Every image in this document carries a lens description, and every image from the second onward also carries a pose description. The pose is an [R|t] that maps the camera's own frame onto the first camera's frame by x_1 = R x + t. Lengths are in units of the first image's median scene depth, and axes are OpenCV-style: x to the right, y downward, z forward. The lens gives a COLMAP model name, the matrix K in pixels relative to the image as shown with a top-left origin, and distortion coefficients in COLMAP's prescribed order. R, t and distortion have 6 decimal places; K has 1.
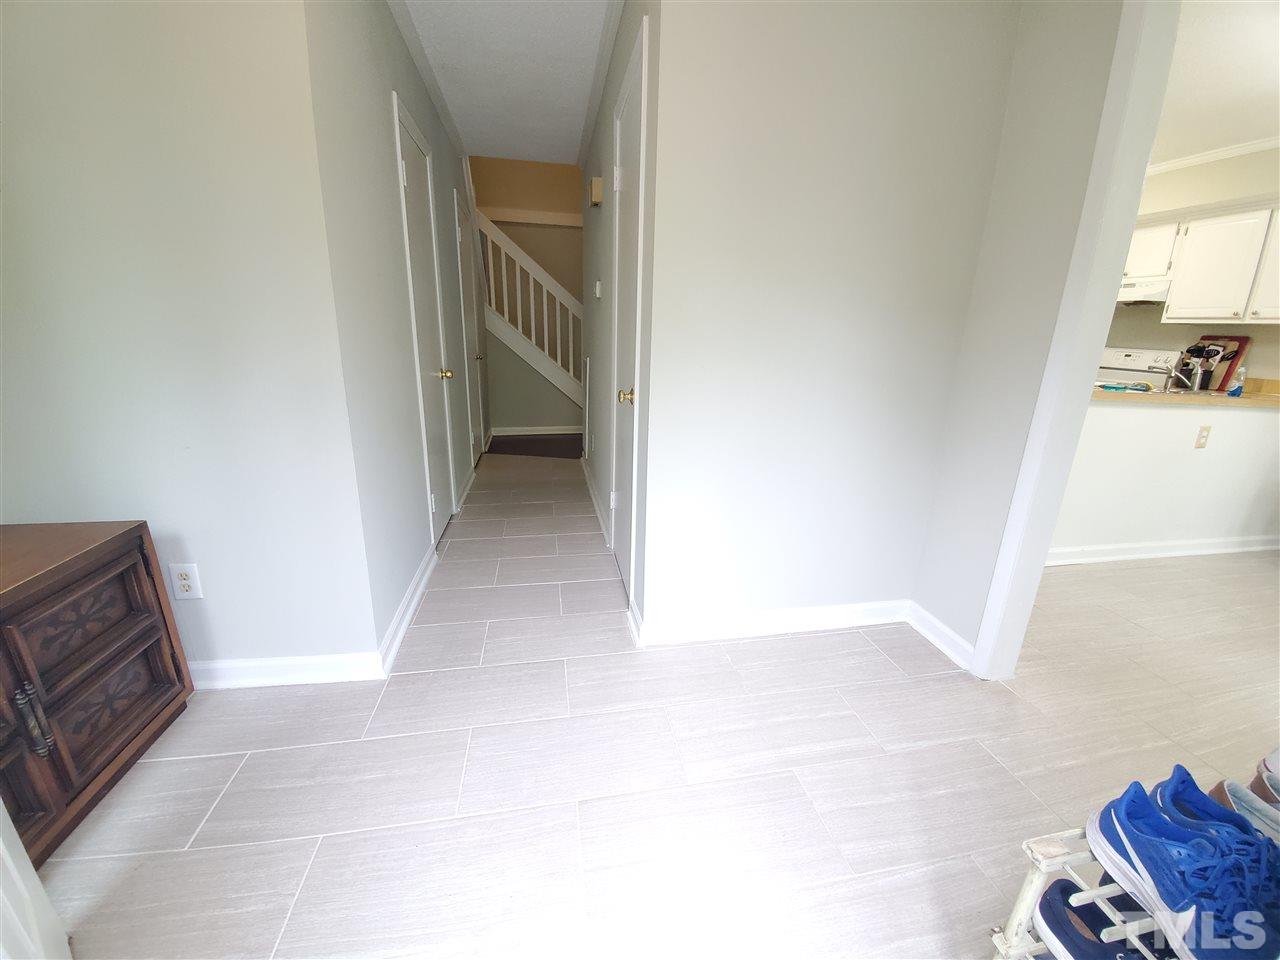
lens RADIAL K [[509.6, 0, 640.2], [0, 509.6, 484.7], [0, 0, 1]] dist [0.016232, -0.016124]
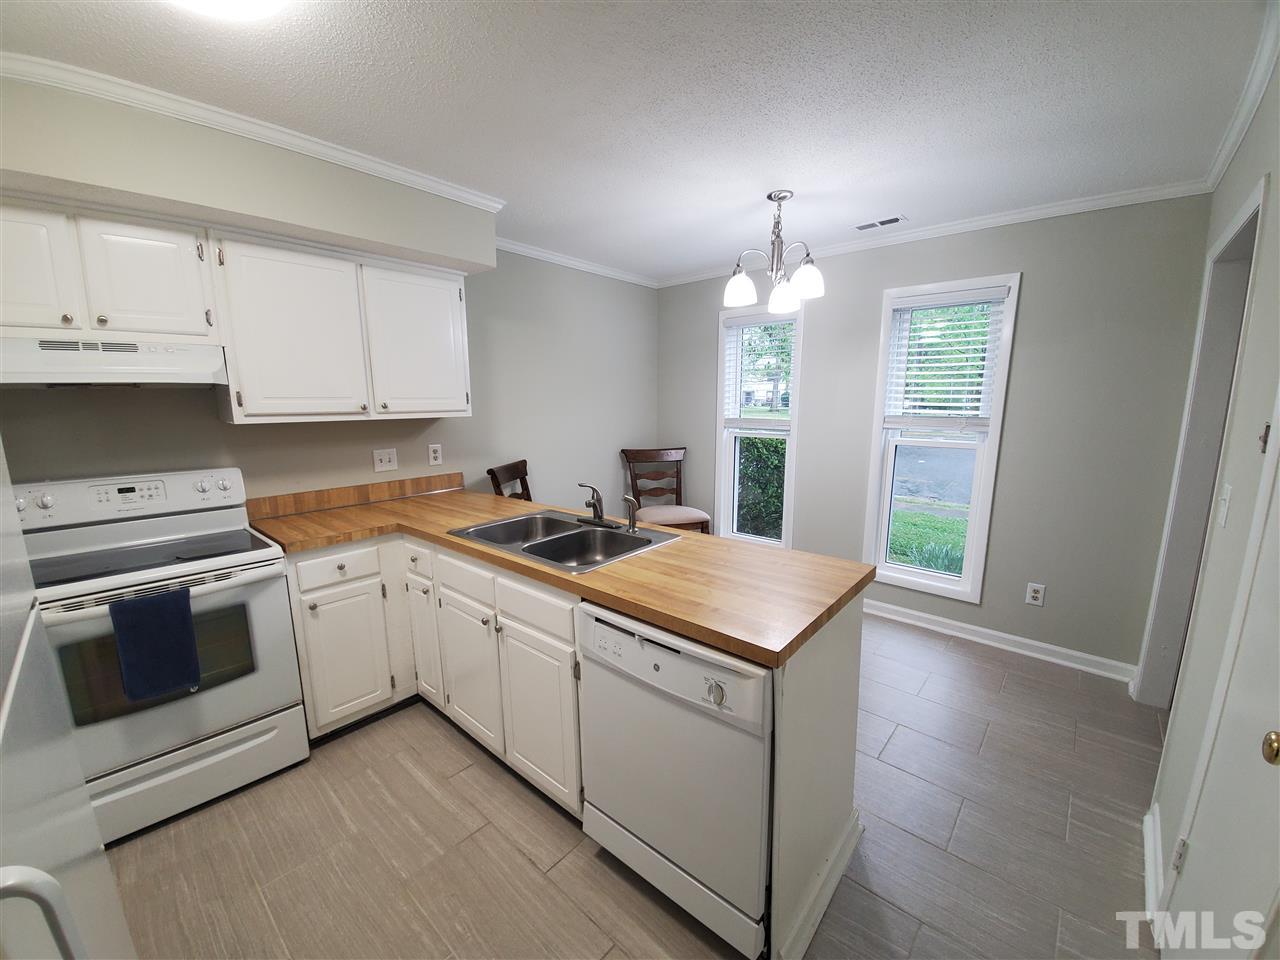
lens RADIAL K [[509.6, 0, 640.2], [0, 509.6, 484.7], [0, 0, 1]] dist [0.016232, -0.016124]
pose [[-0.614248, -0.164616, 0.771752, 0.346995], [0.208553, 0.909360, 0.359959, -0.377547], [-0.761055, 0.382055, -0.524241, 1.014434]]
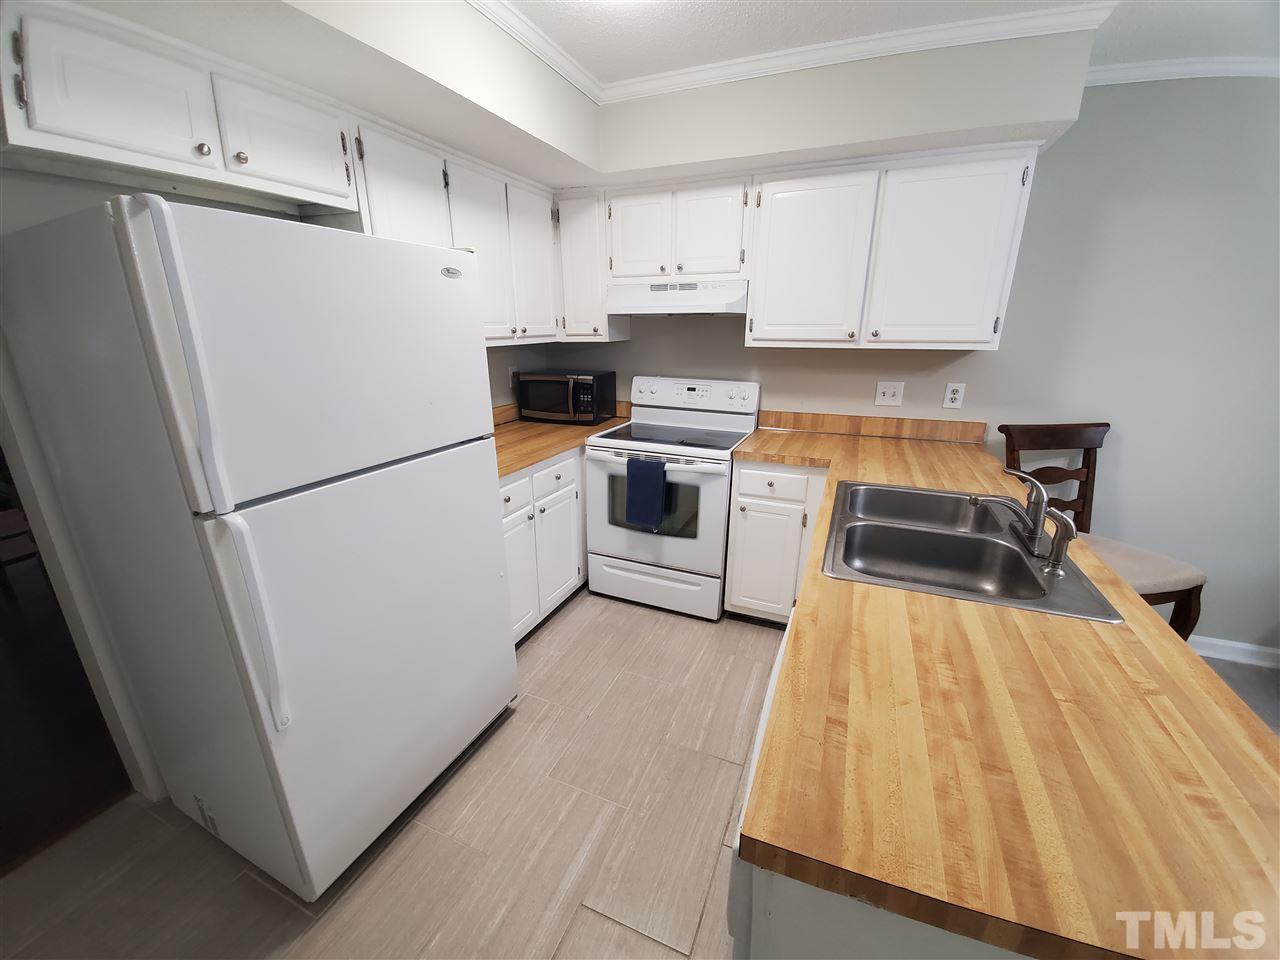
lens RADIAL K [[509.6, 0, 640.2], [0, 509.6, 484.7], [0, 0, 1]] dist [0.016232, -0.016124]
pose [[0.551166, -0.288970, 0.782759, 0.398078], [0.257895, 0.951179, 0.169553, -0.305508], [-0.793540, 0.108418, 0.598782, 0.757964]]
